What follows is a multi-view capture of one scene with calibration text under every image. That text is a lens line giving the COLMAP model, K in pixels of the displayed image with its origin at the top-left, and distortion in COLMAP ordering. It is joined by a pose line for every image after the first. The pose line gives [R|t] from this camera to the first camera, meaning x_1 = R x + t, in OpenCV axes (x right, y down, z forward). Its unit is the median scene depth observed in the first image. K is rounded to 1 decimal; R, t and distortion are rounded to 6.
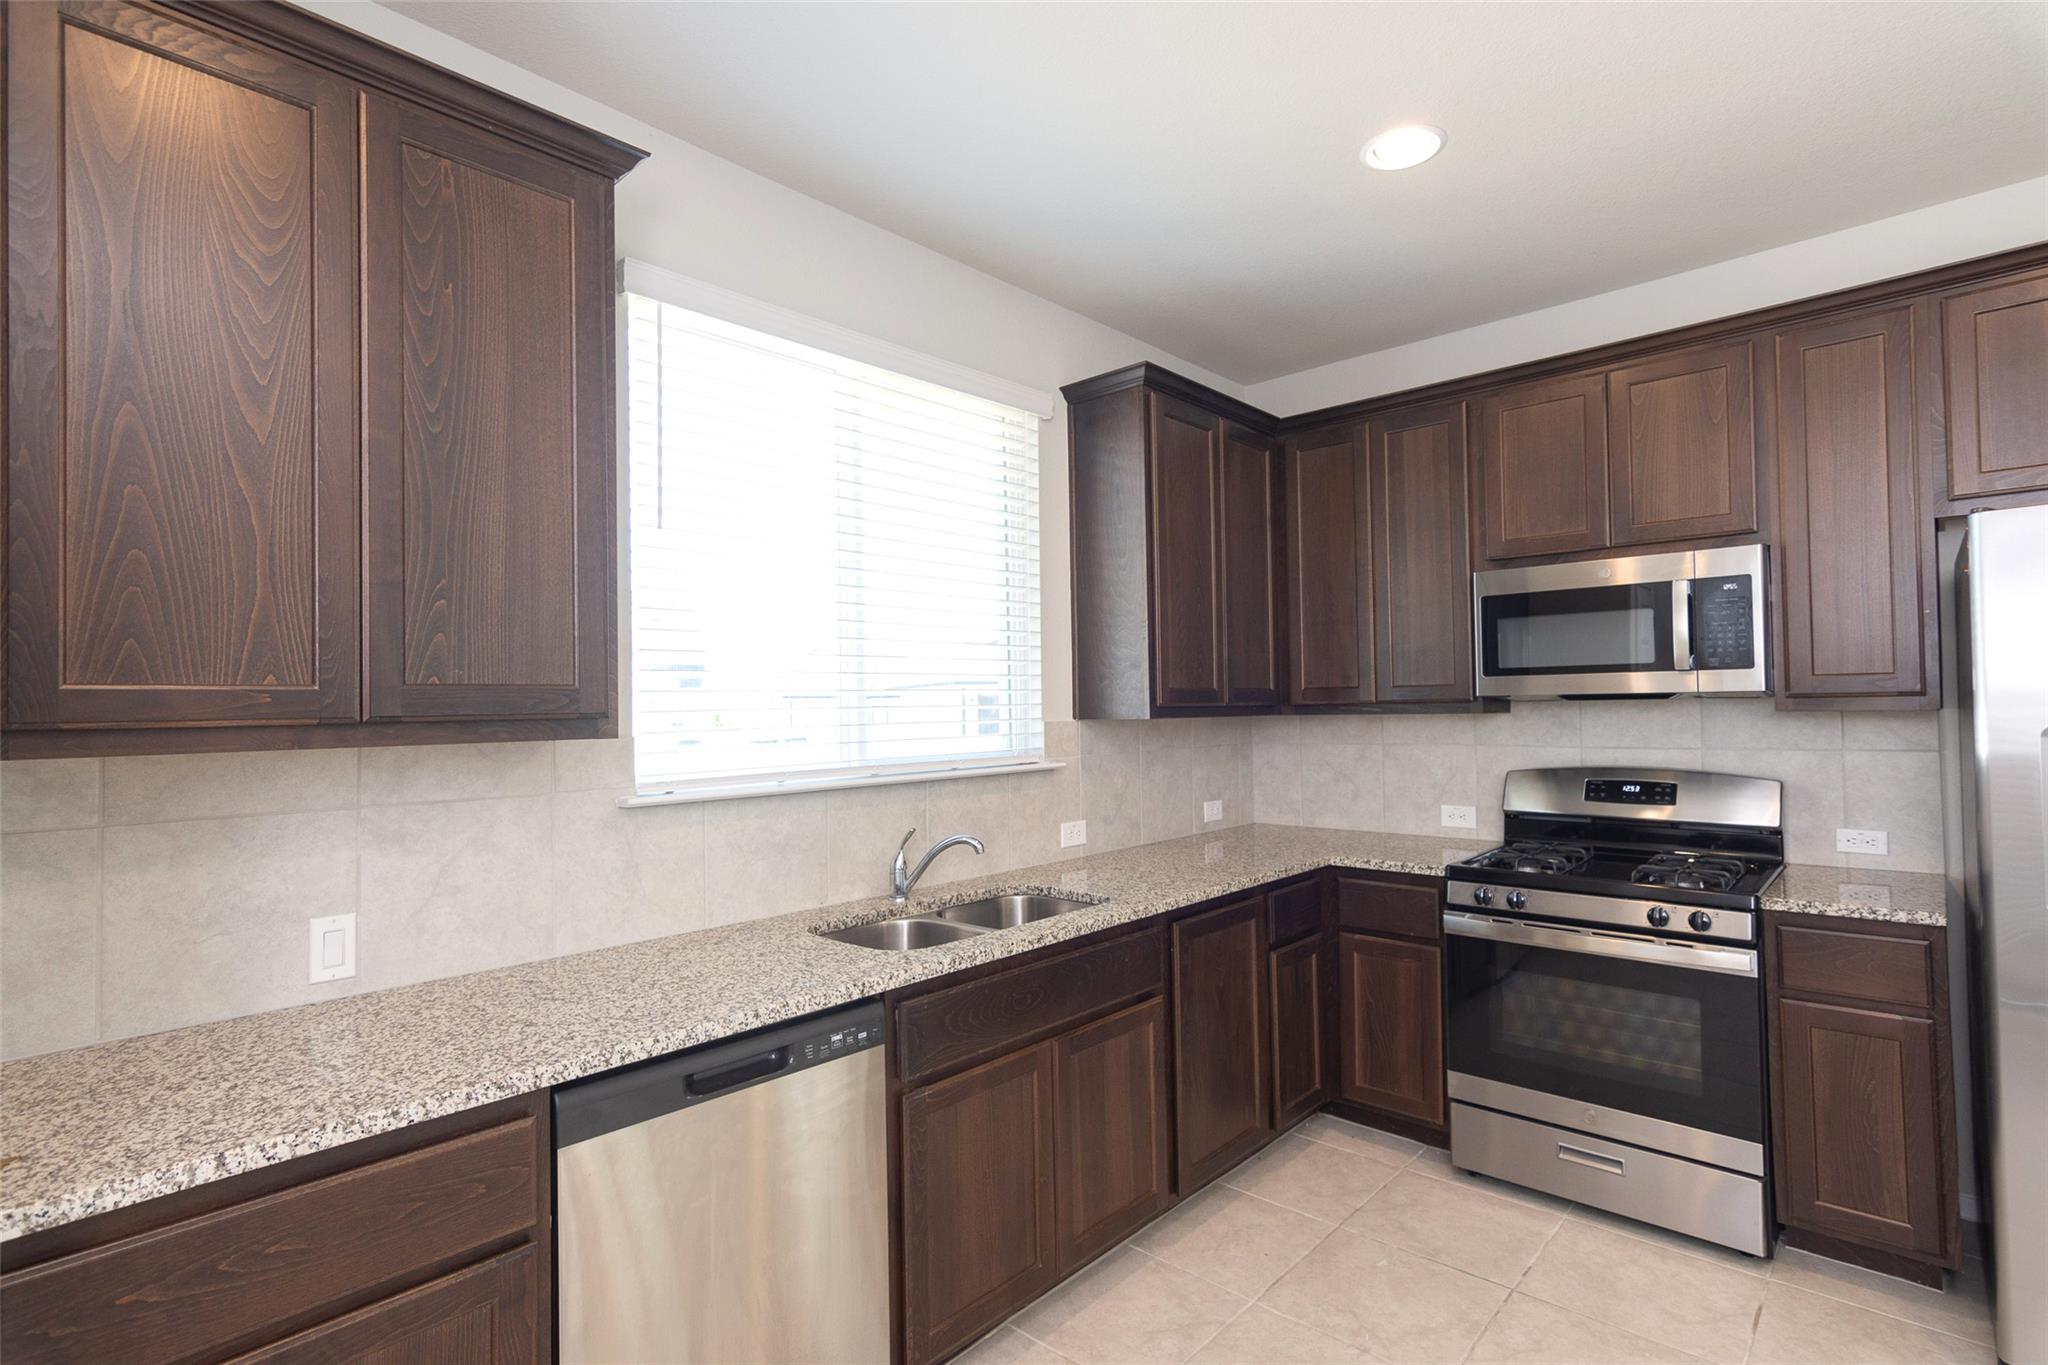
lens RADIAL K [[977.5, 0, 1032.4], [0, 977.5, 688.4], [0, 0, 1]] dist [-0.000442, 0.002976]
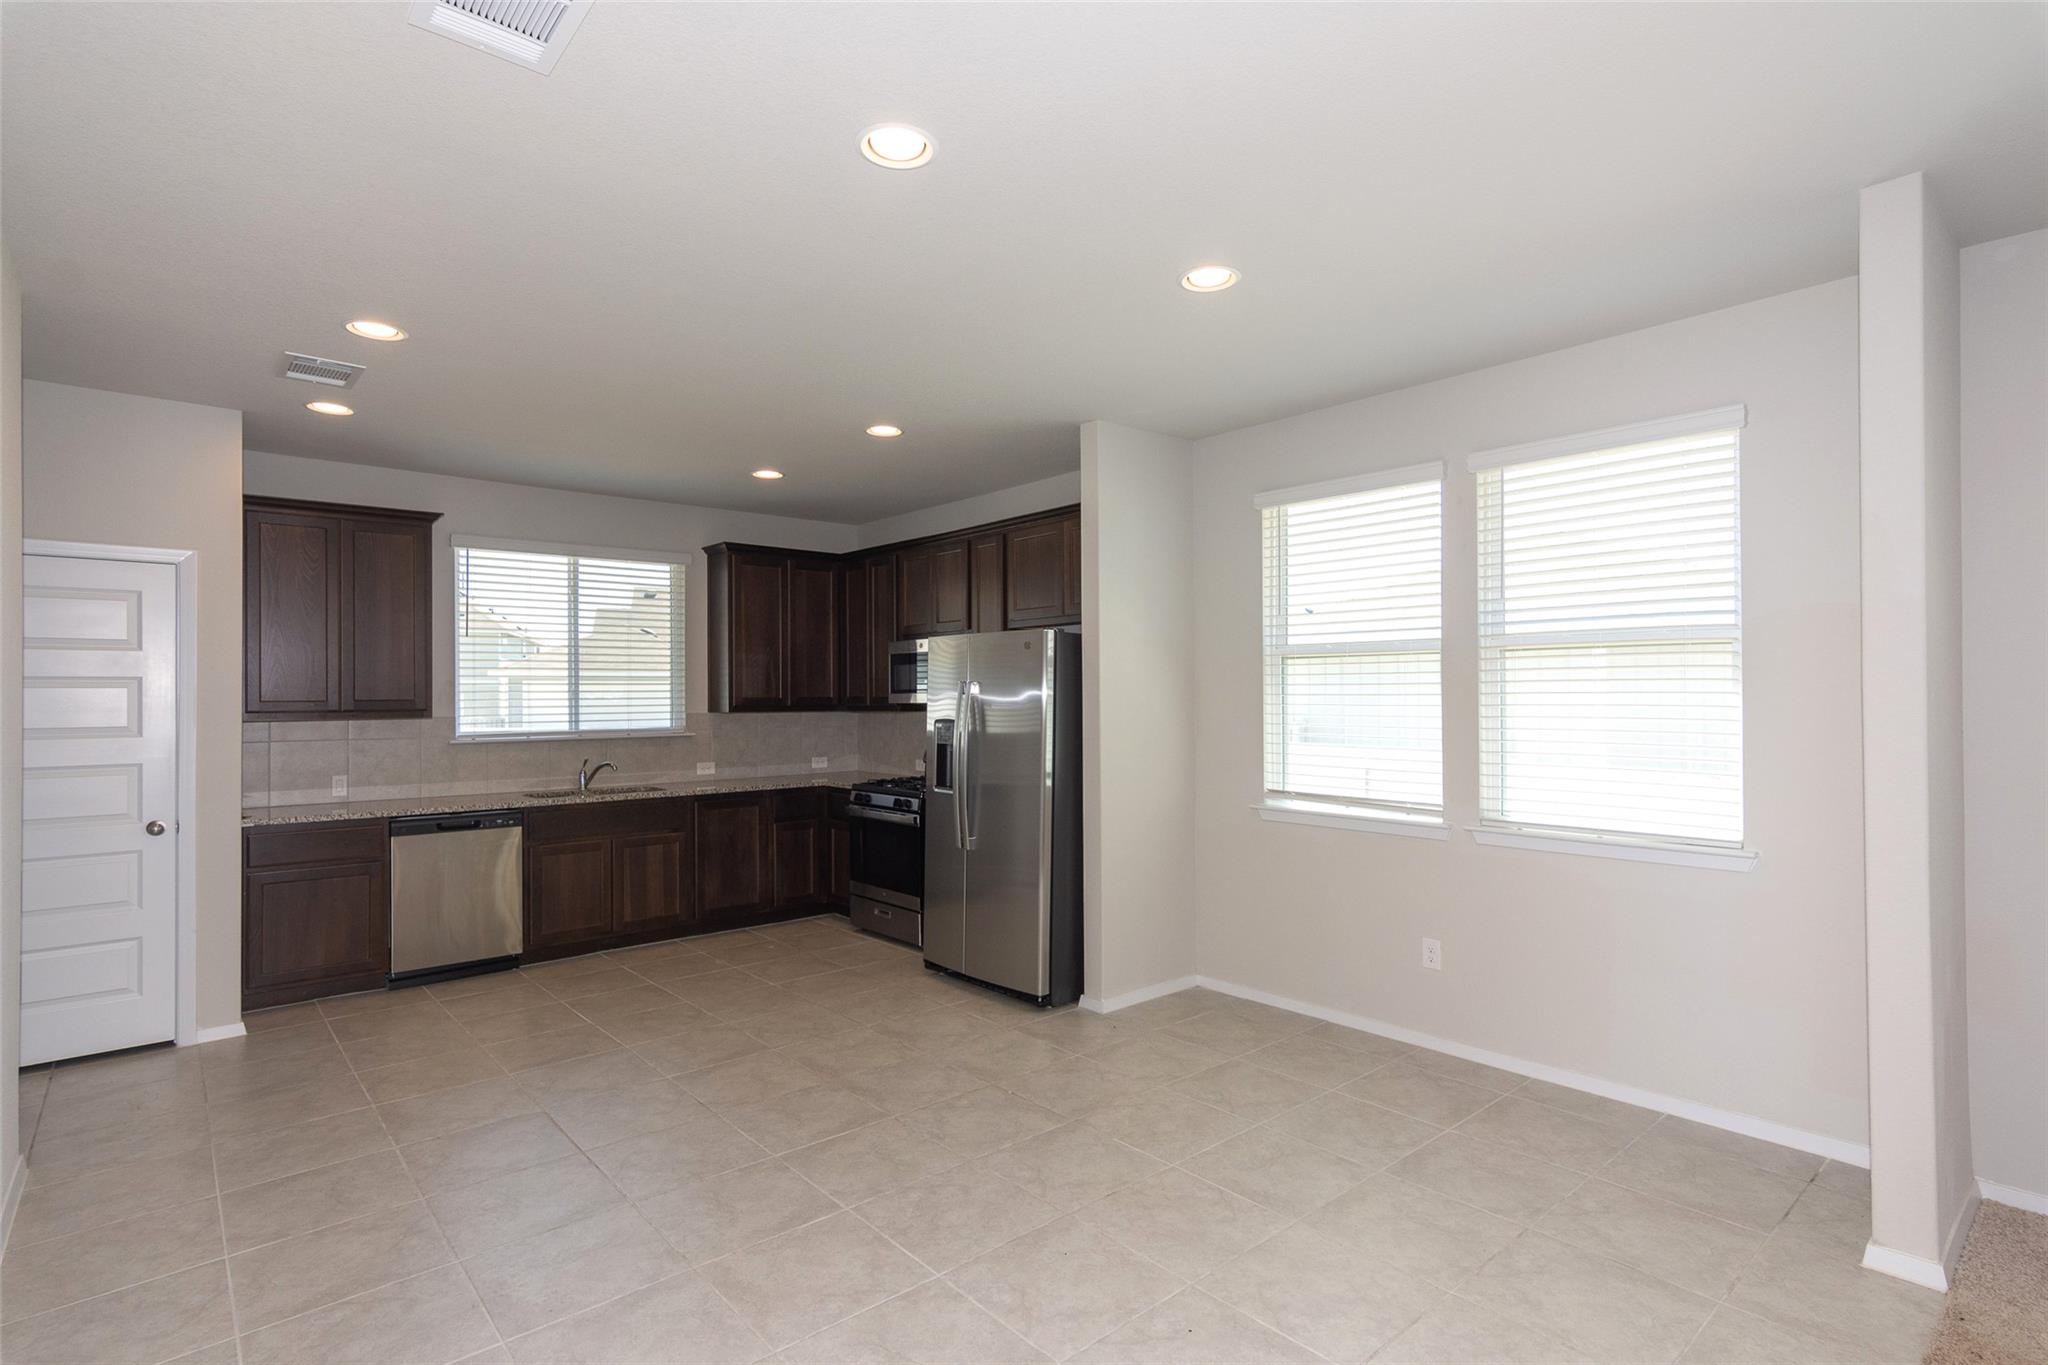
lens RADIAL K [[977.5, 0, 1020.7], [0, 977.5, 686.8], [0, 0, 1]] dist [-0.000442, 0.002976]
pose [[0.994568, 0.009135, -0.103690, 1.225594], [-0.008038, 0.999907, 0.010999, -0.065679], [0.103781, -0.010106, 0.994549, -1.293103]]
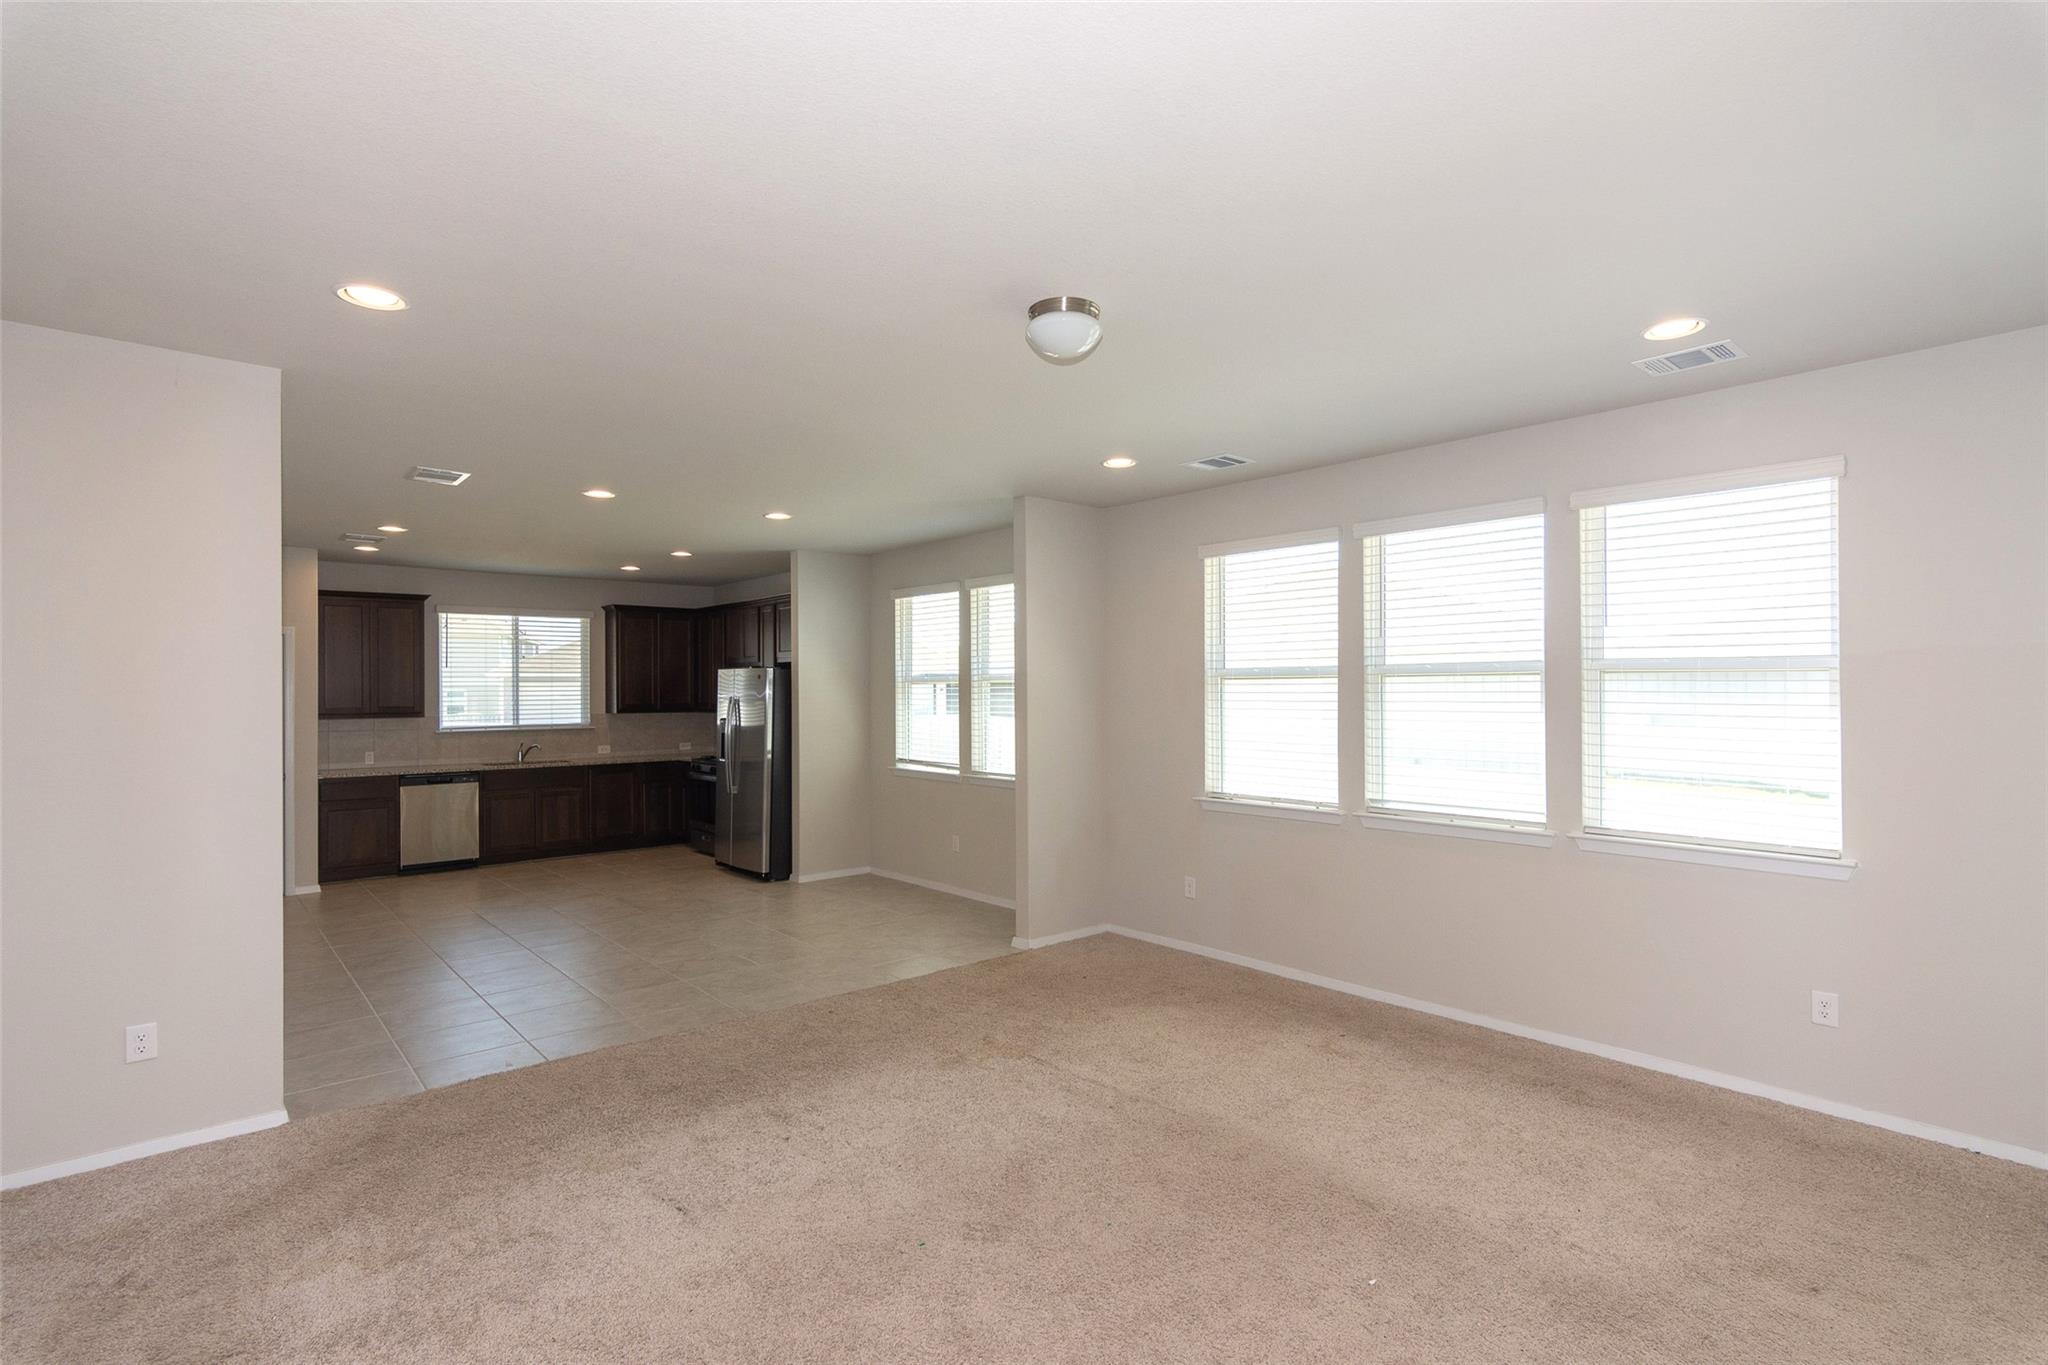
lens RADIAL K [[977.5, 0, 1020.7], [0, 977.5, 688.2], [0, 0, 1]] dist [-0.000442, 0.002976]
pose [[0.994167, 0.010234, -0.107363, 2.301748], [-0.008638, 0.999845, 0.015325, -0.145623], [0.107504, -0.014308, 0.994102, -2.654602]]
